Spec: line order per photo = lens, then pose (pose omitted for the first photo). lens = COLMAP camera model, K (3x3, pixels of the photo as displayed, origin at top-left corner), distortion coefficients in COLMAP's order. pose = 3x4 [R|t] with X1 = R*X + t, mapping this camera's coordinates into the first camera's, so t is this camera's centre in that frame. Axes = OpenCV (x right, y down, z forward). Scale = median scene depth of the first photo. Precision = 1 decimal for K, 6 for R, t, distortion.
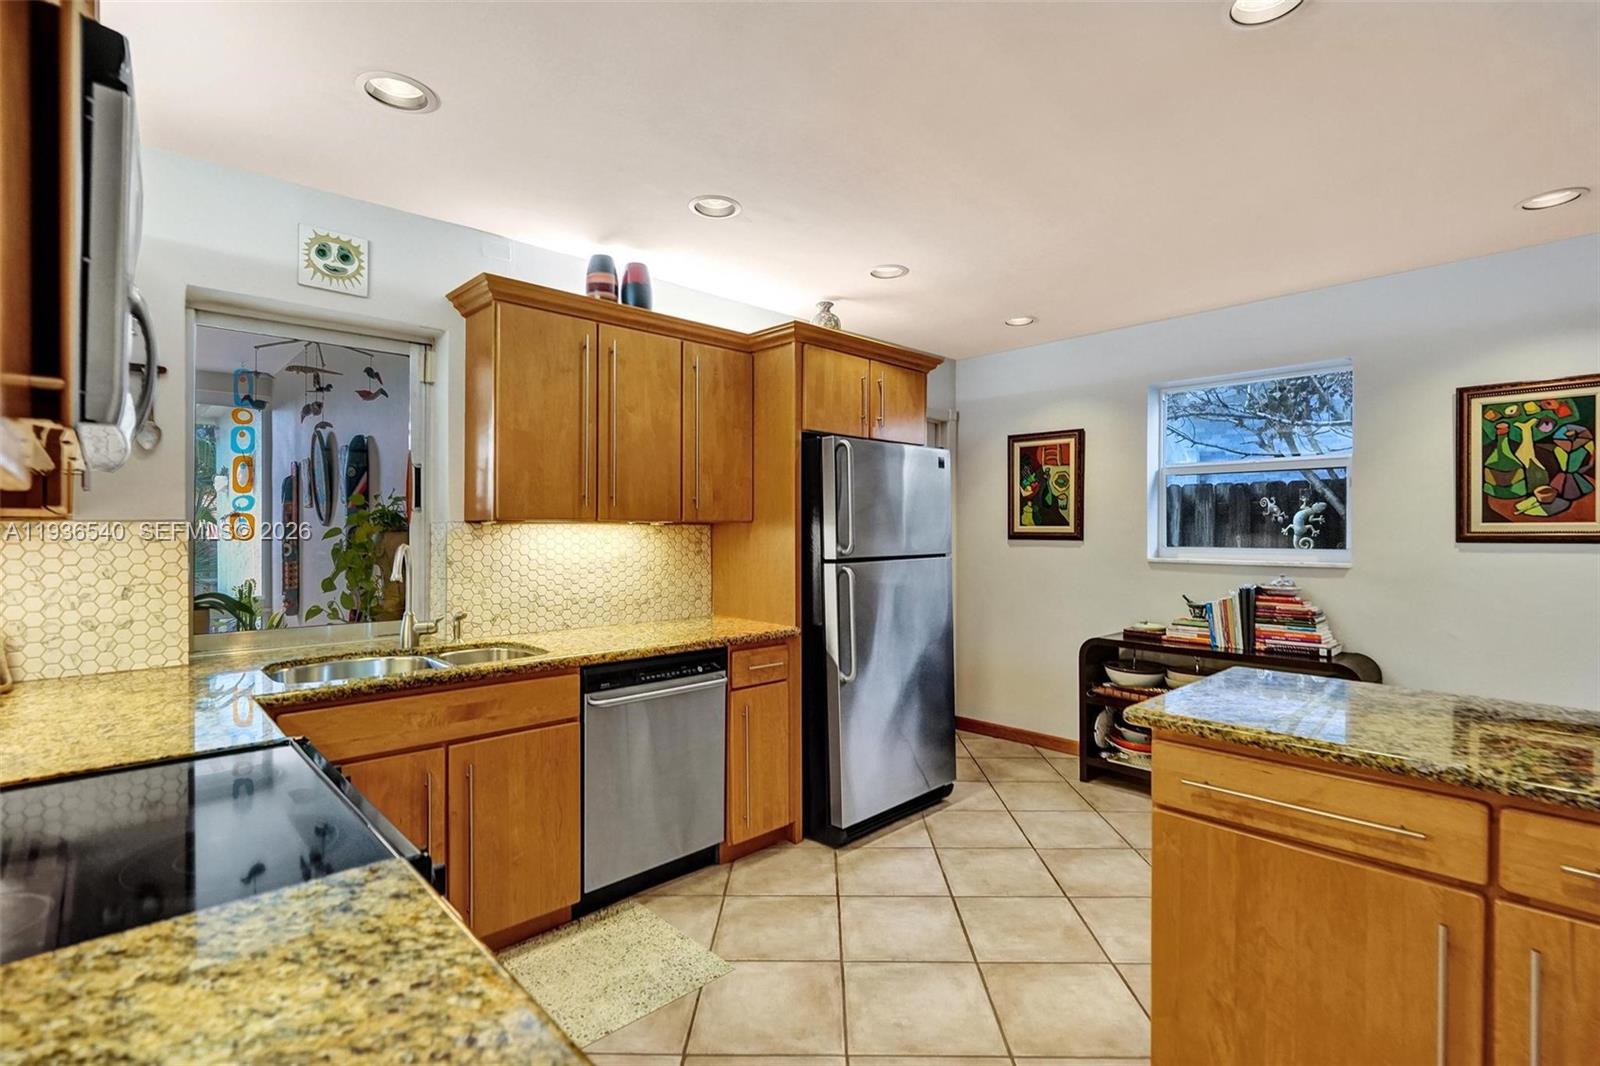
lens RADIAL K [[753.3, 0, 796.1], [0, 753.3, 534.8], [0, 0, 1]] dist [-0.005696, 0.003242]
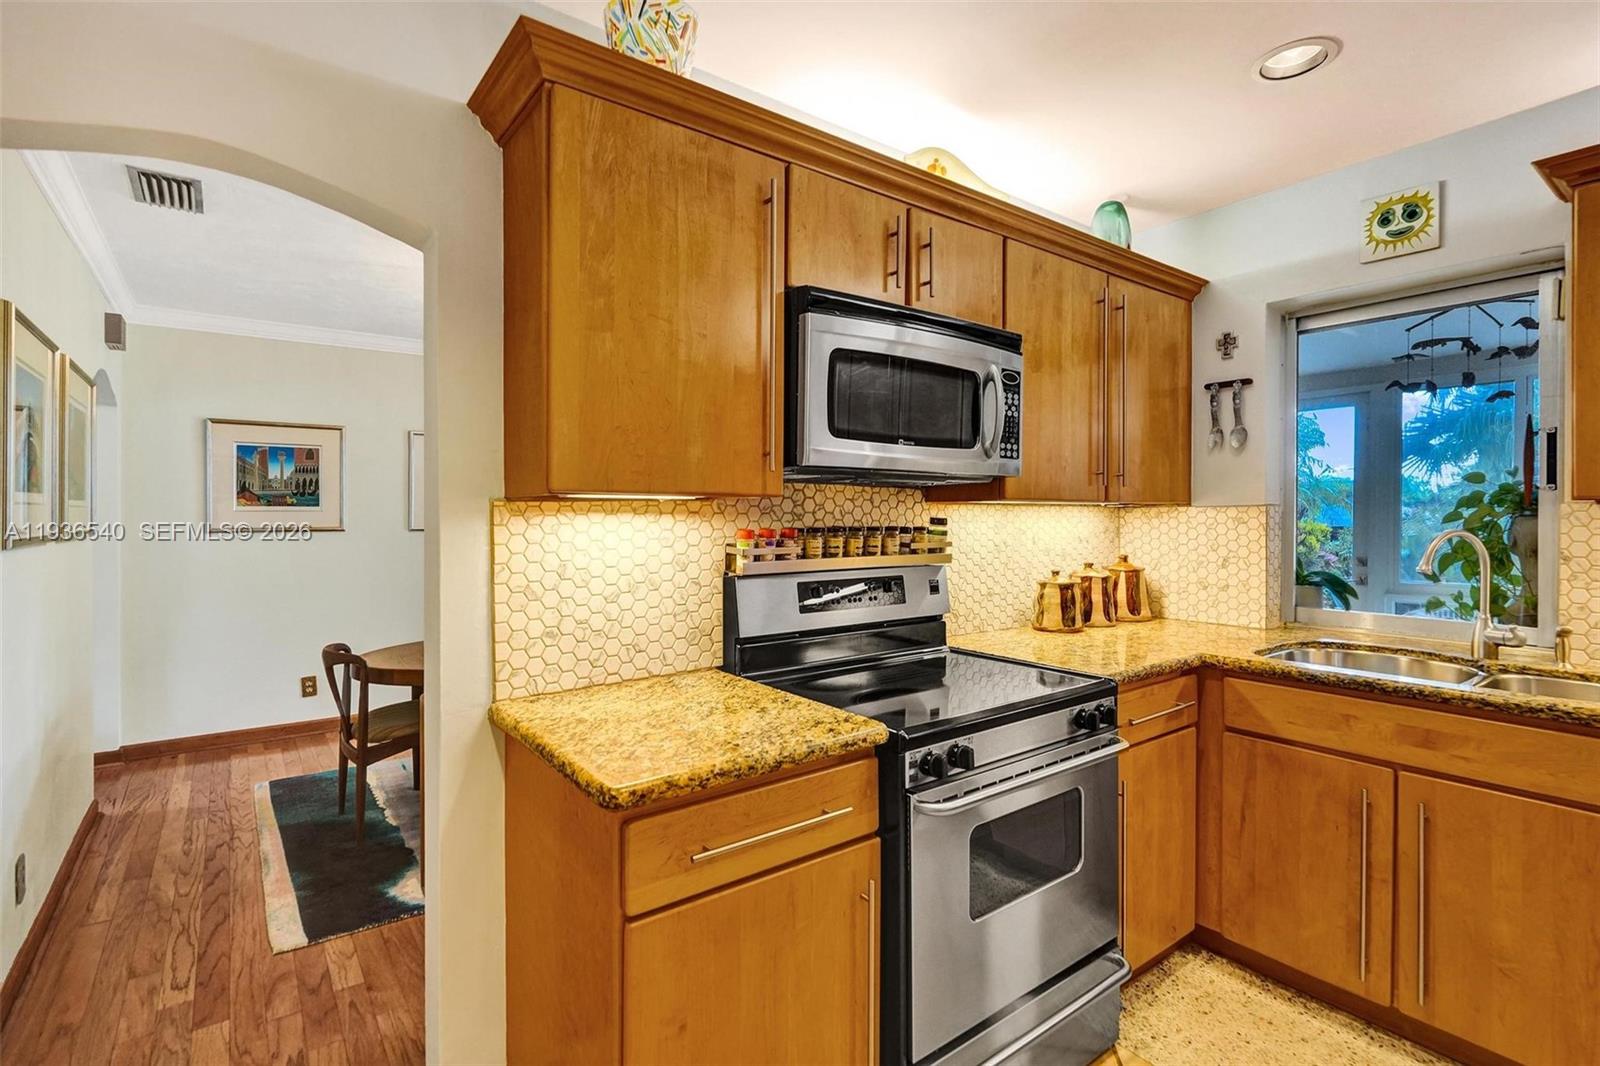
lens RADIAL K [[753.3, 0, 804.3], [0, 753.3, 519.5], [0, 0, 1]] dist [-0.005696, 0.003242]
pose [[-0.105307, 0.008976, -0.994399, 0.432764], [-0.006145, 0.999934, 0.009677, -0.004134], [0.994421, 0.007130, -0.105245, 0.413856]]
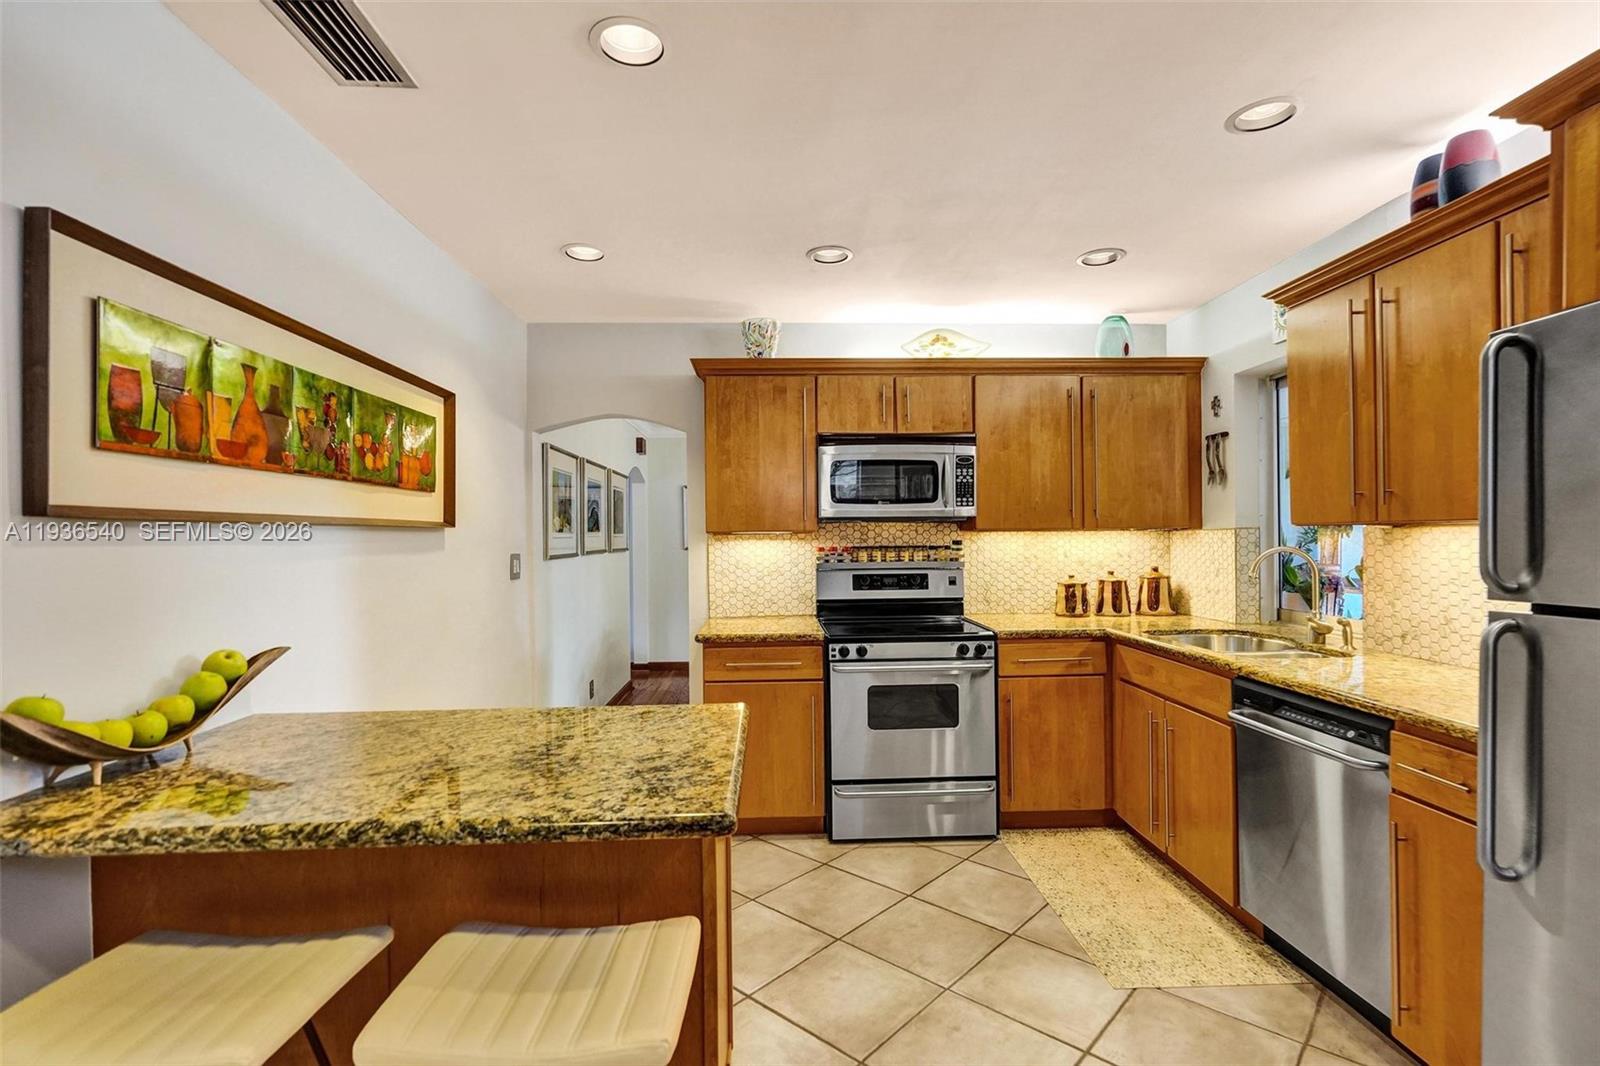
lens RADIAL K [[753.3, 0, 801.7], [0, 753.3, 534.6], [0, 0, 1]] dist [-0.005696, 0.003242]
pose [[-0.655490, 0.006764, -0.755173, 0.928752], [0.007289, 0.999970, 0.002629, -0.017533], [0.755168, -0.003781, -0.655520, 1.352772]]
